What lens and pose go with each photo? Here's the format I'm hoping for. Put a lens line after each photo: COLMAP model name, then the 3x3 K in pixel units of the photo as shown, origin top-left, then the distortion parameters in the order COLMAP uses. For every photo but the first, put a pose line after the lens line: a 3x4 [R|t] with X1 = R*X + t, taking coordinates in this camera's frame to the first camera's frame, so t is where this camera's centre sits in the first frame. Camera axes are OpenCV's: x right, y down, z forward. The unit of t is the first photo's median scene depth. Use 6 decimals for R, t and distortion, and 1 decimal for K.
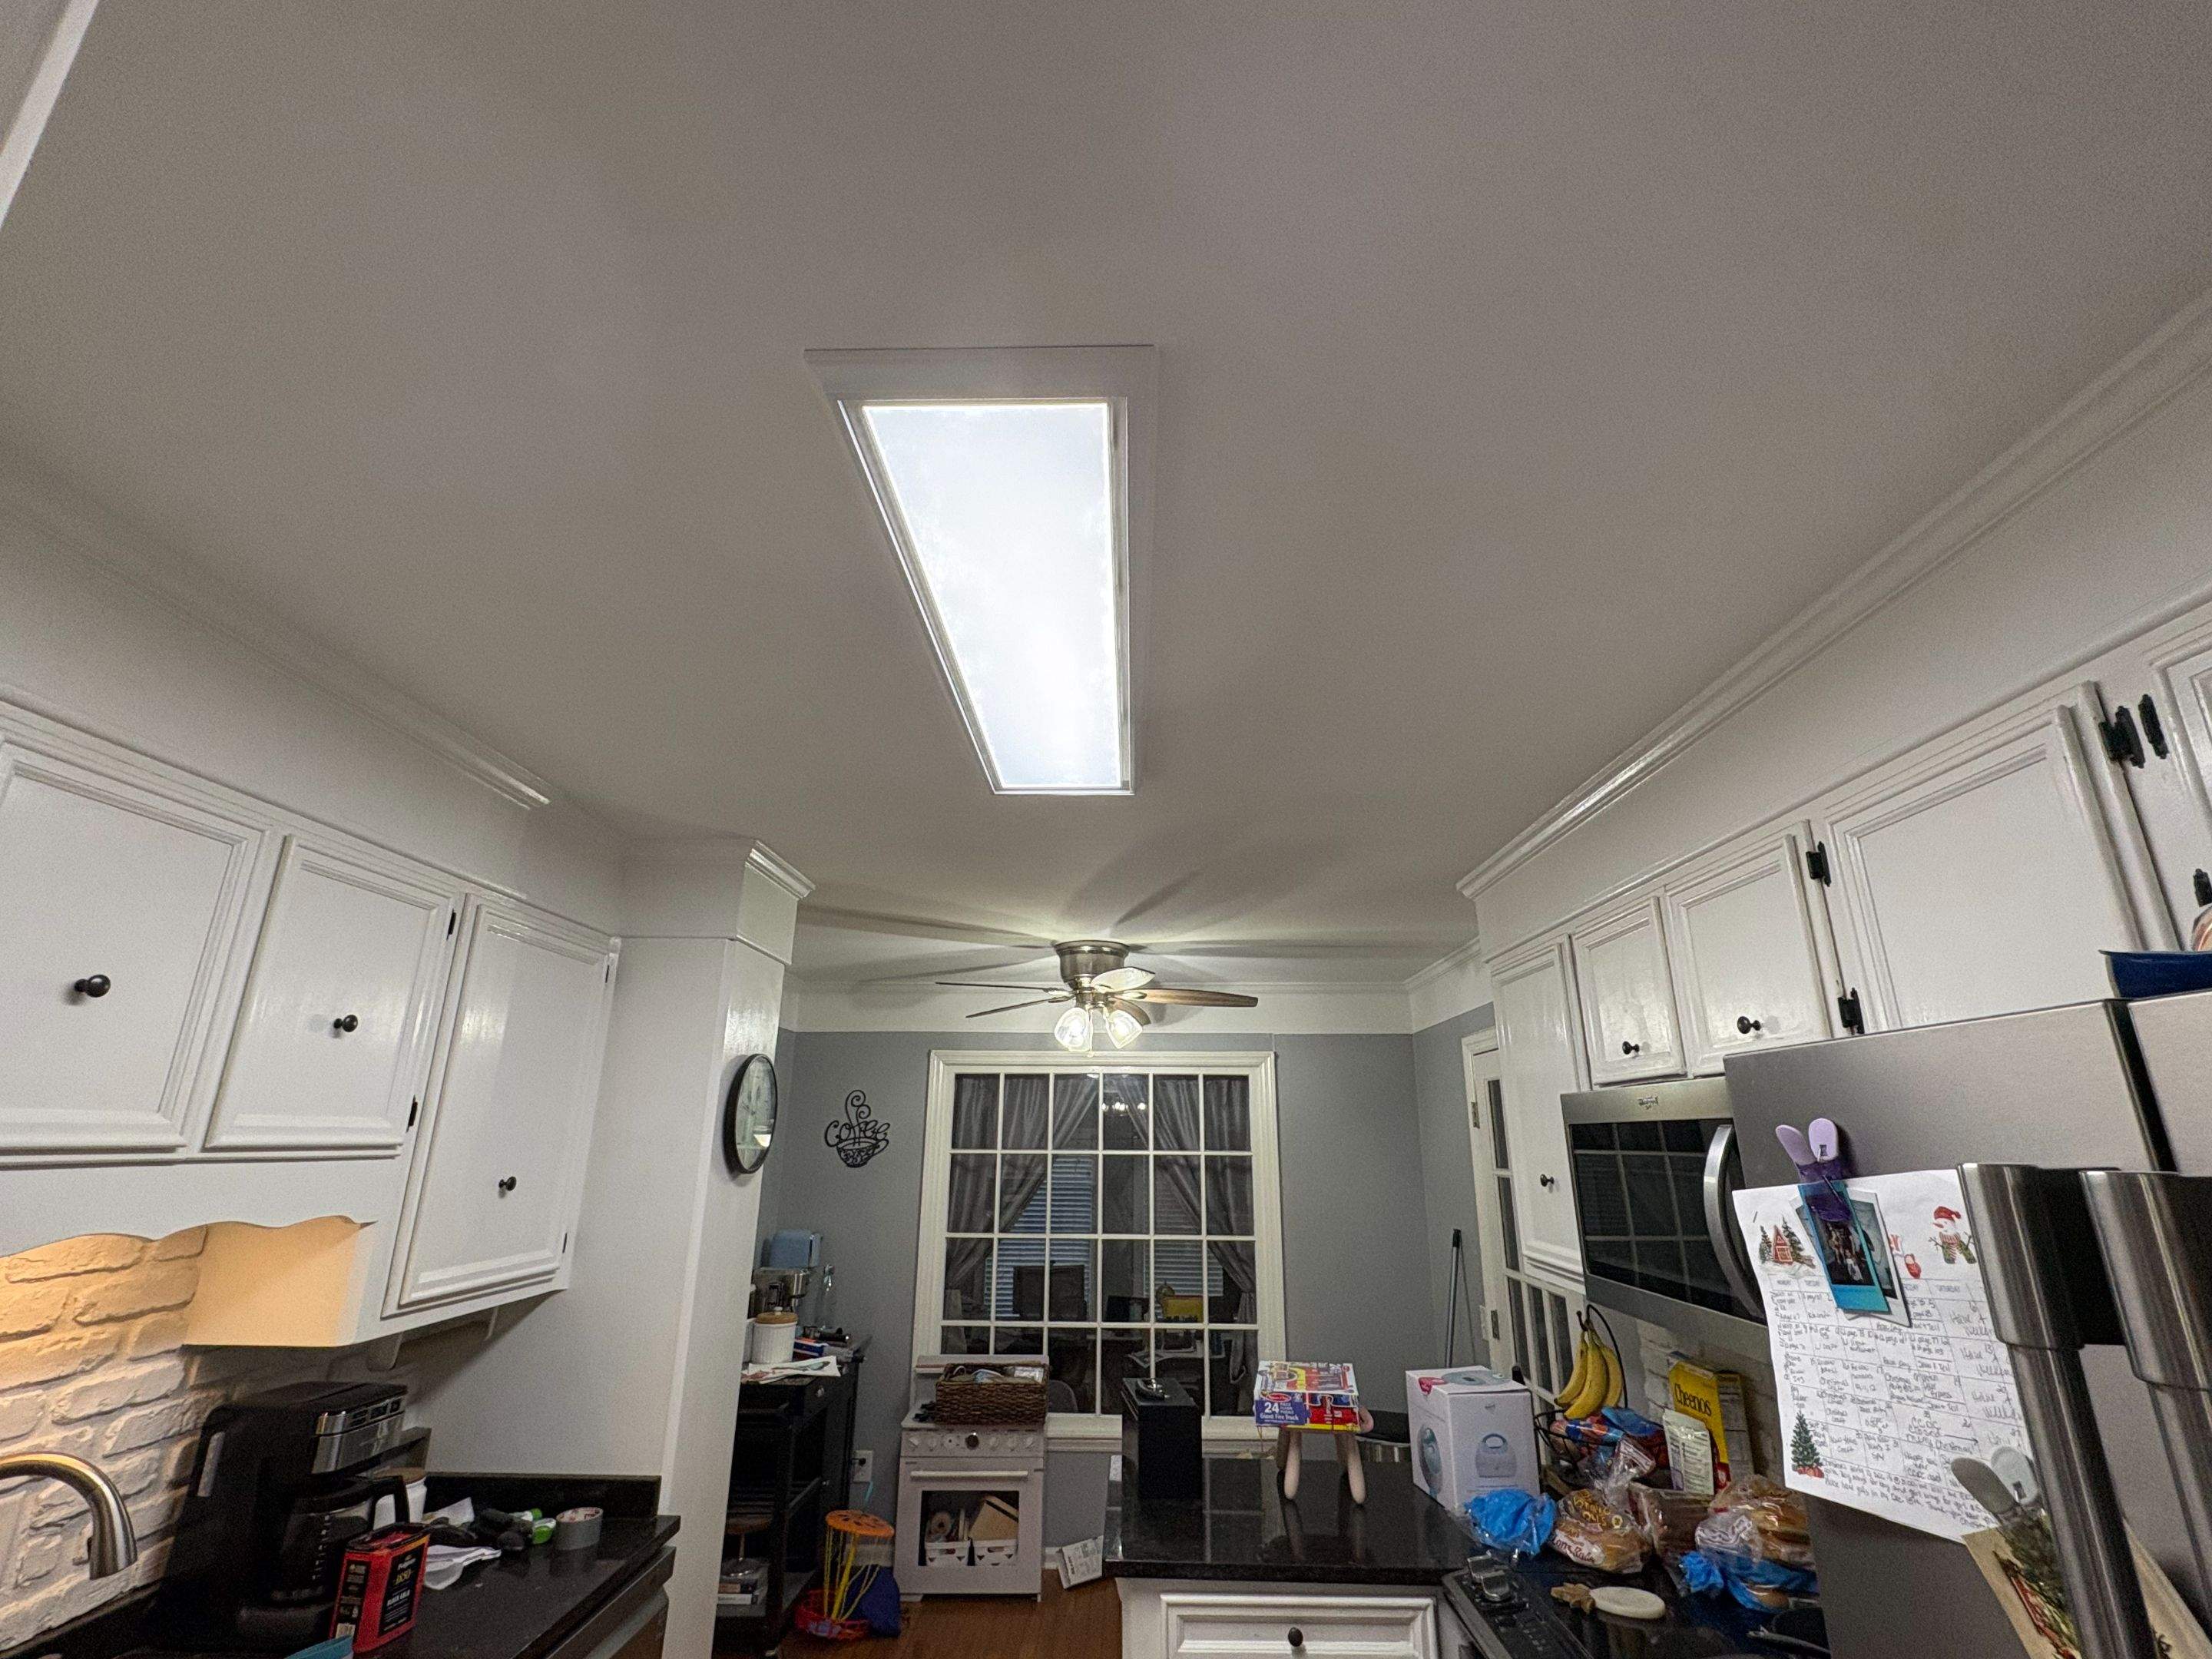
lens RADIAL K [[1001.4, 0, 1106.0], [0, 1001.4, 829.5], [0, 0, 1]] dist [0.000720, -0.000100]
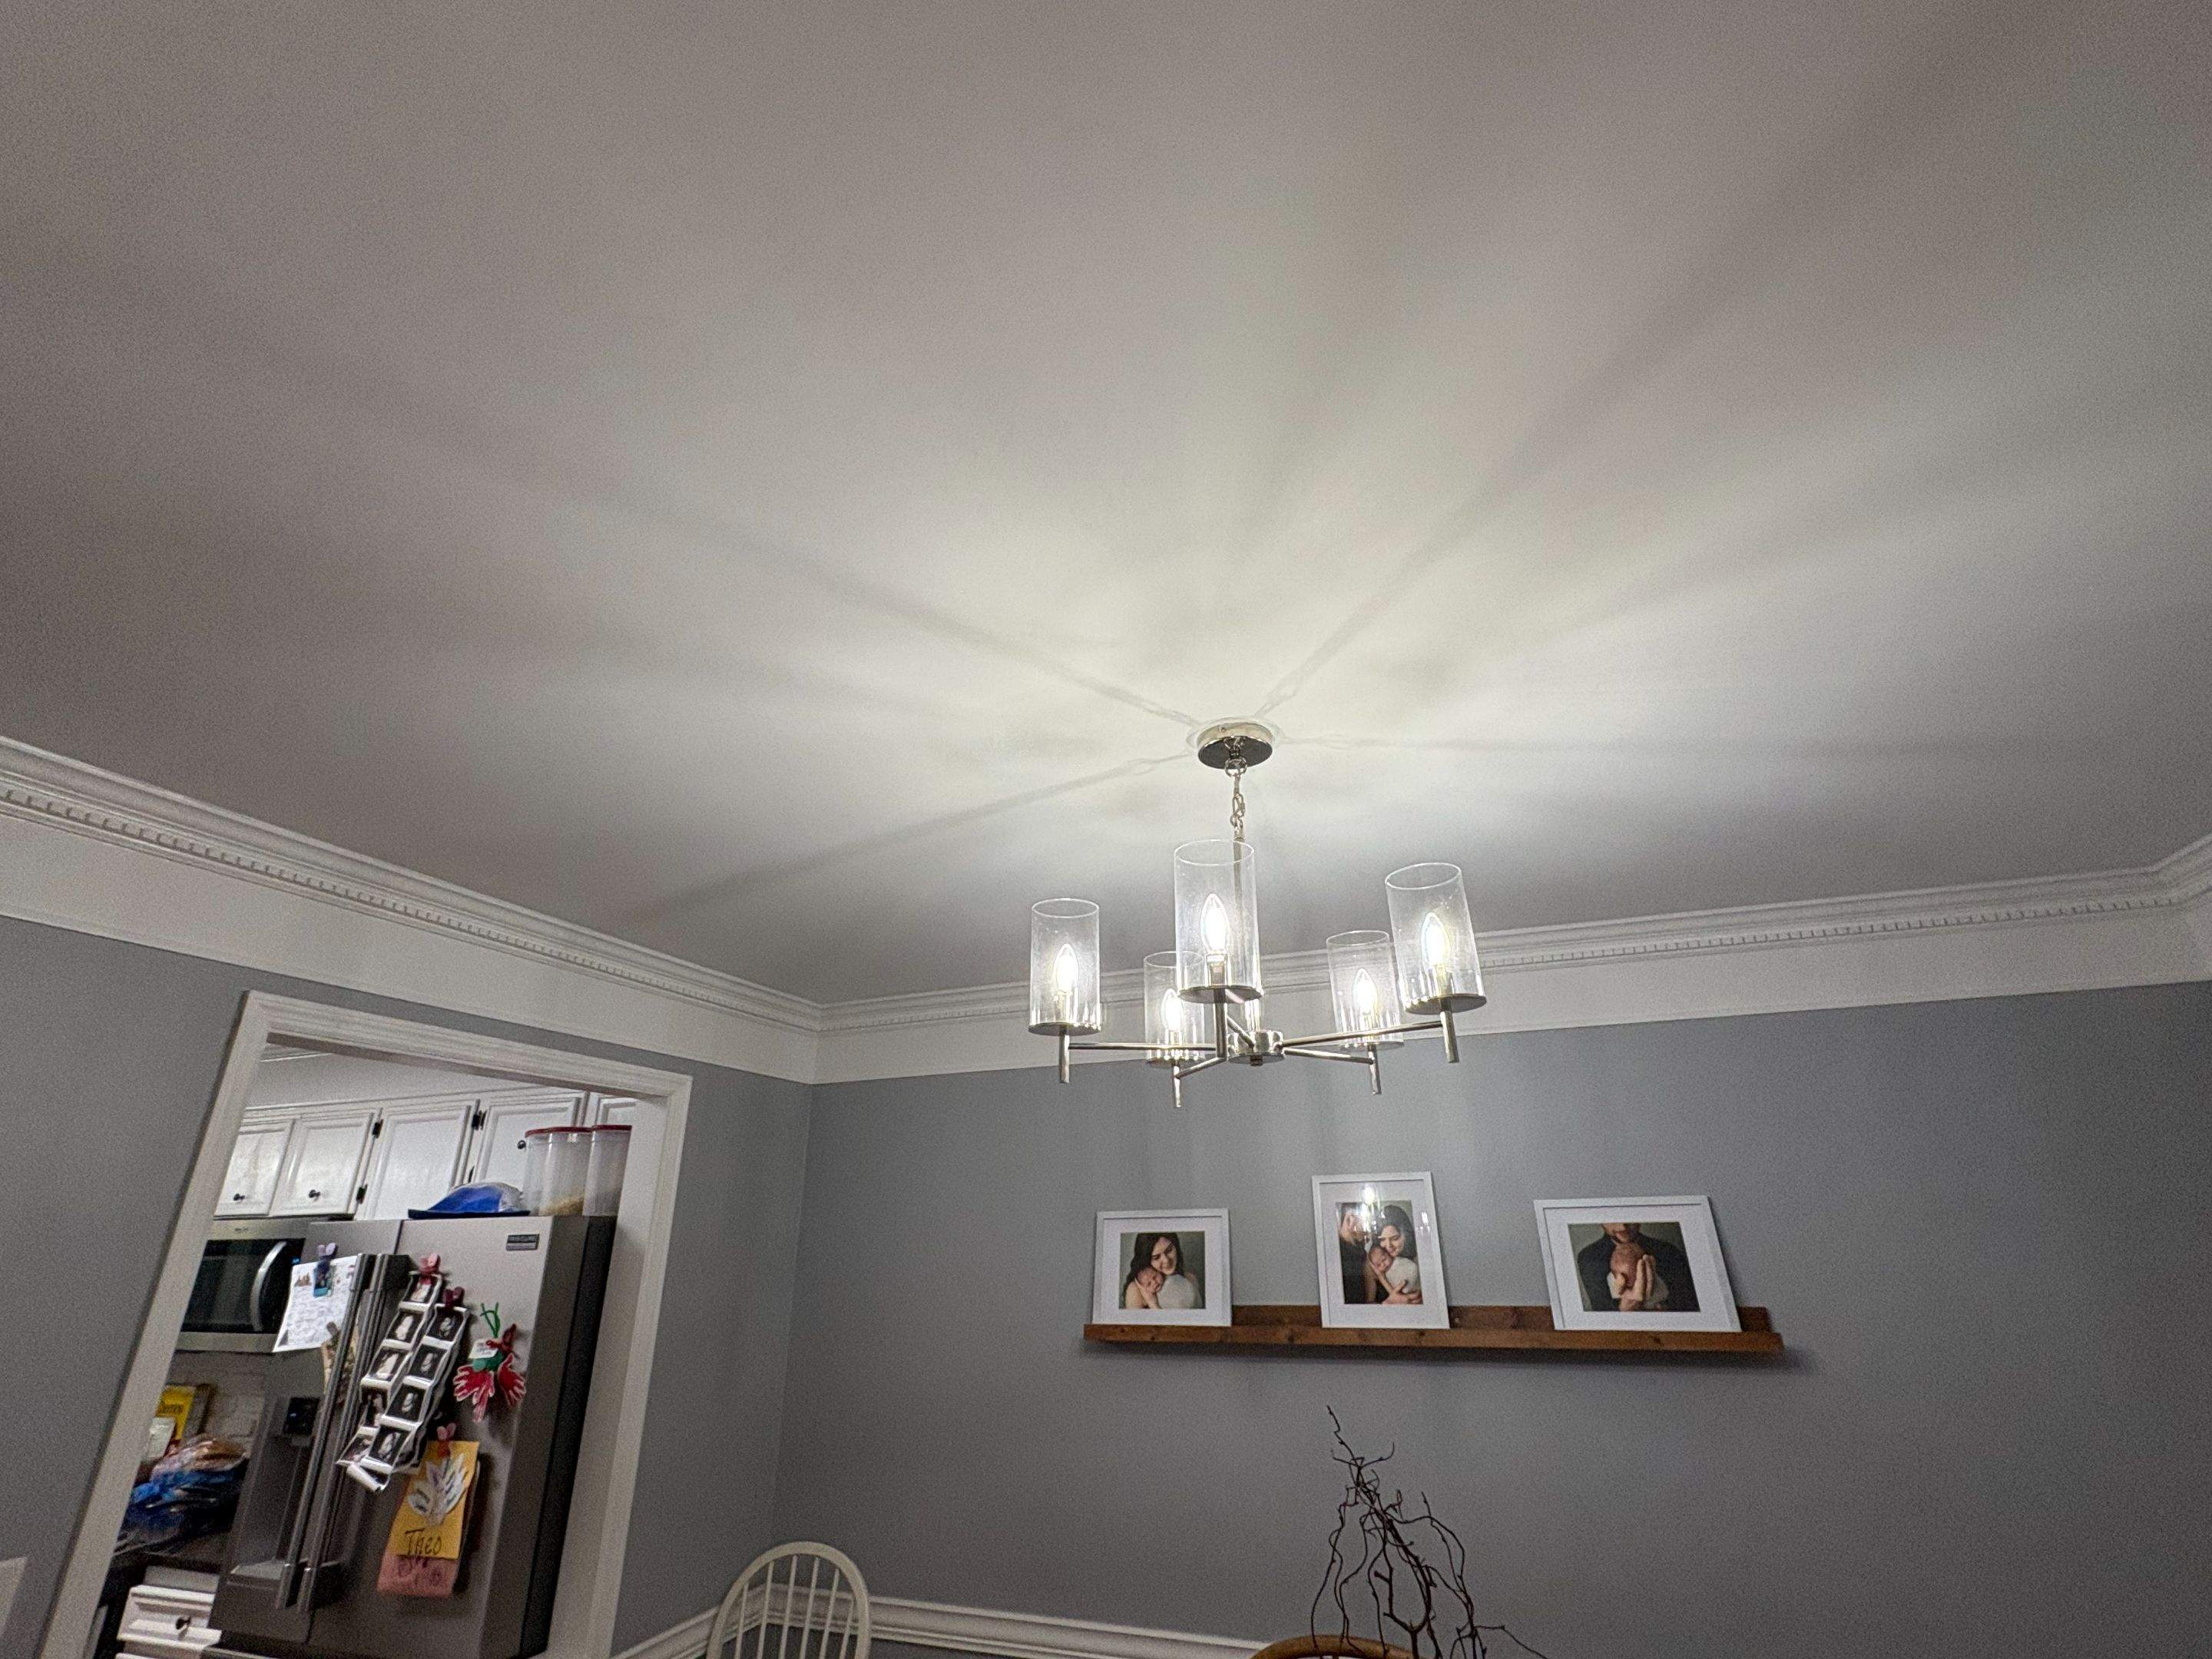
lens RADIAL K [[1001.4, 0, 1106.0], [0, 1001.4, 829.5], [0, 0, 1]] dist [0.000720, -0.000100]
pose [[0.327678, 0.345096, 0.879509, -1.976540], [-0.264883, 0.927126, -0.265093, -0.838377], [-0.906898, -0.146102, 0.395208, -2.624769]]
